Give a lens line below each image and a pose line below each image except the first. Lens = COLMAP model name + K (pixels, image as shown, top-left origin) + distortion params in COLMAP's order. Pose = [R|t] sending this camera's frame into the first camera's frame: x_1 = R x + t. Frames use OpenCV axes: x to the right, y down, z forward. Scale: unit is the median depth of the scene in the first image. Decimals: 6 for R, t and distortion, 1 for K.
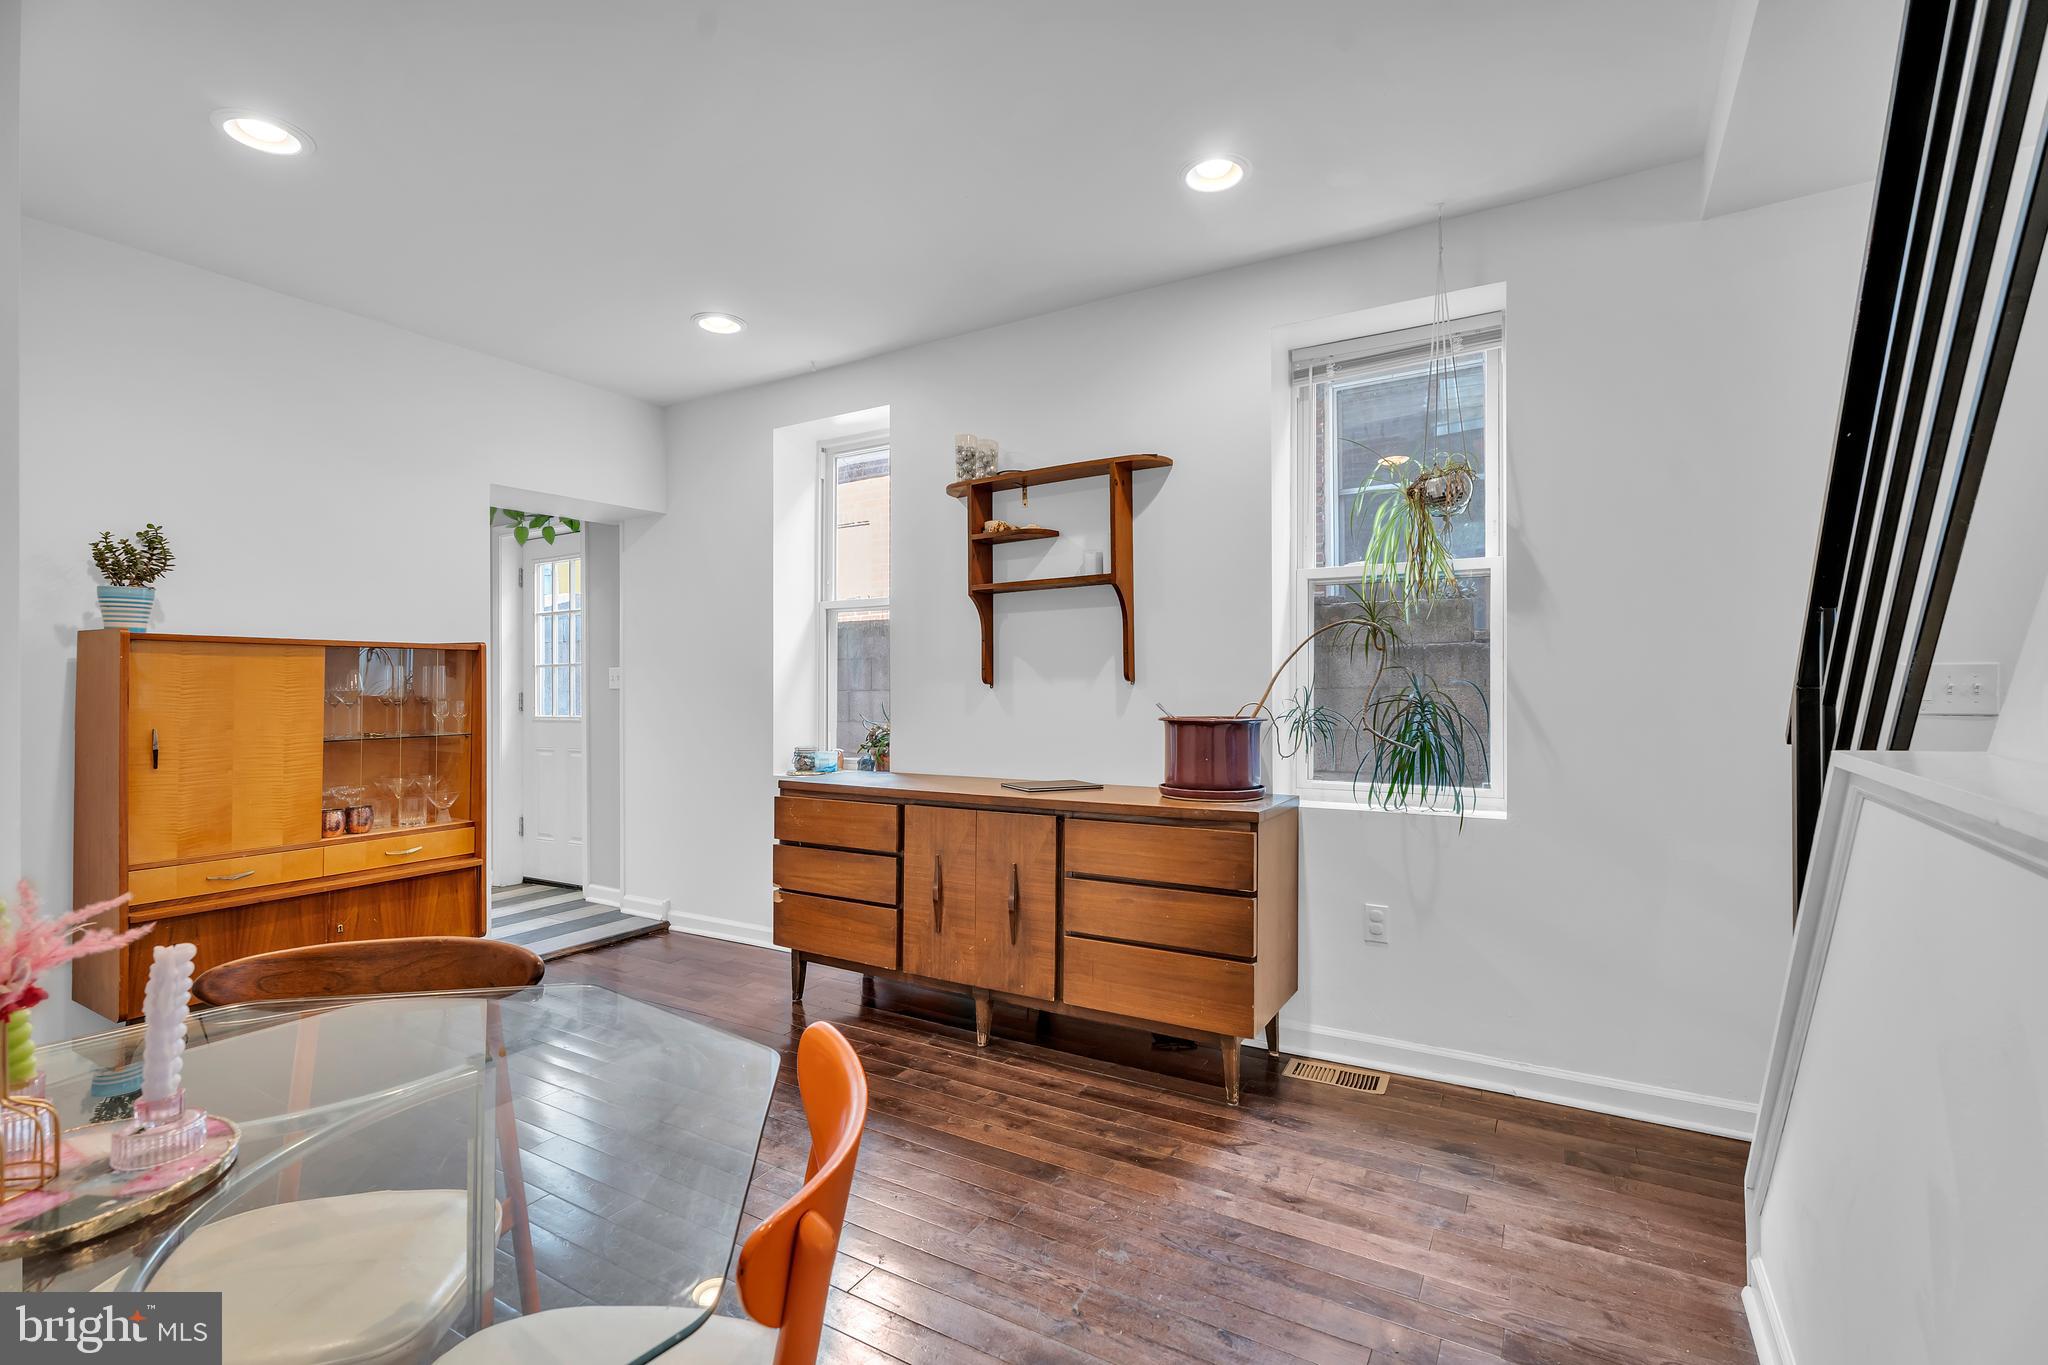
lens RADIAL K [[919.5, 0, 1030.3], [0, 919.5, 716.6], [0, 0, 1]] dist [0.000939, 0.000078]
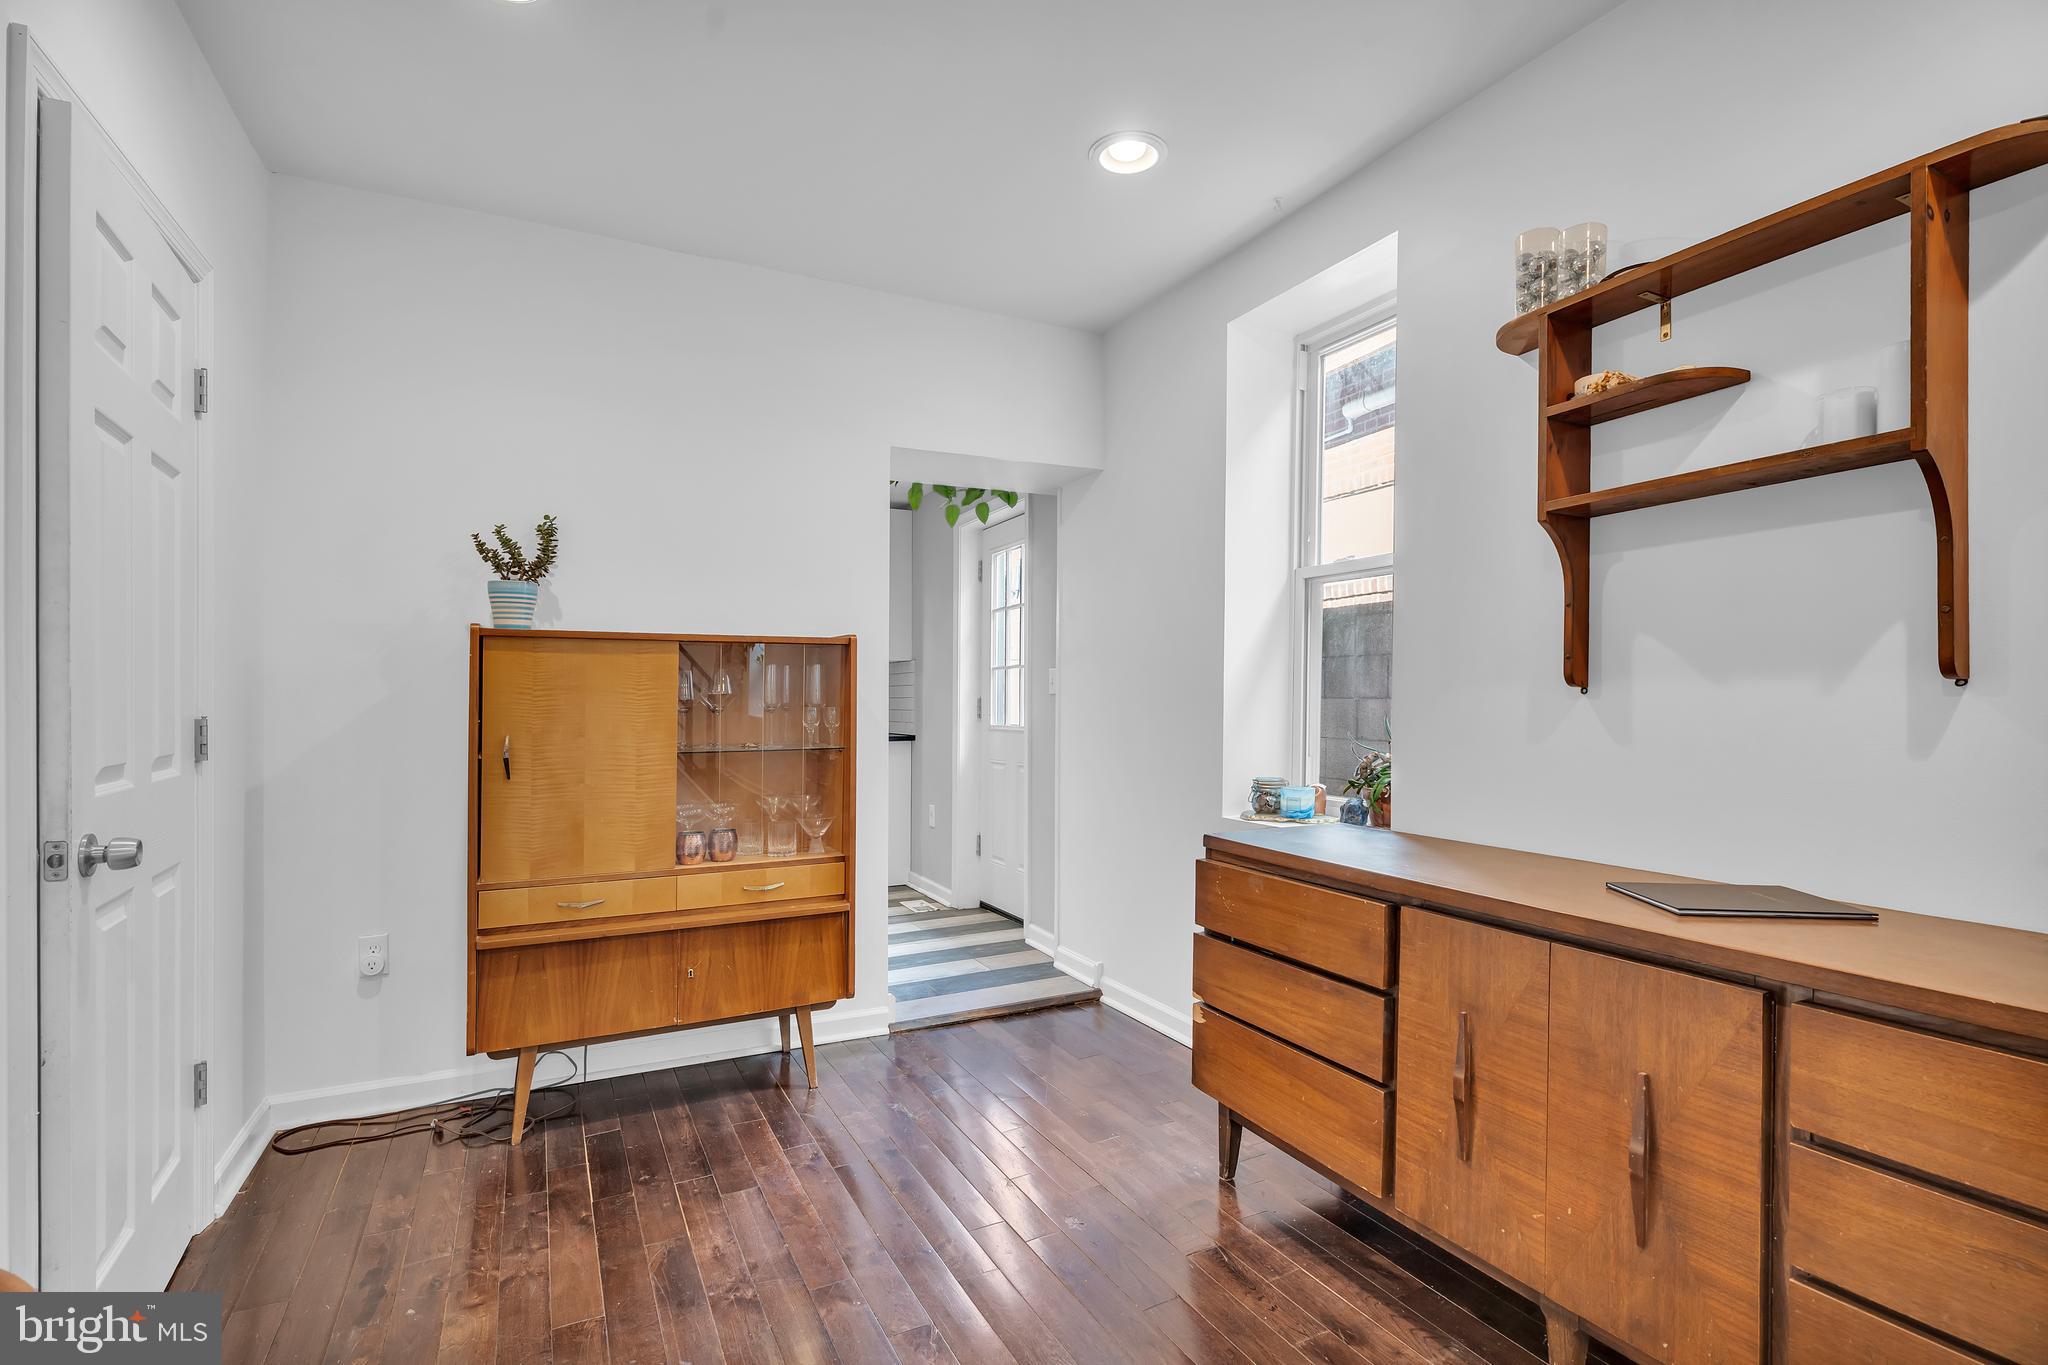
lens RADIAL K [[968.4, 0, 1016.4], [0, 968.4, 703.7], [0, 0, 1]] dist [0.002583, 0.000619]
pose [[0.845258, 0.008233, -0.534295, -0.021439], [-0.020336, 0.999653, -0.016768, -0.008423], [0.533972, 0.025039, 0.845131, 0.359746]]
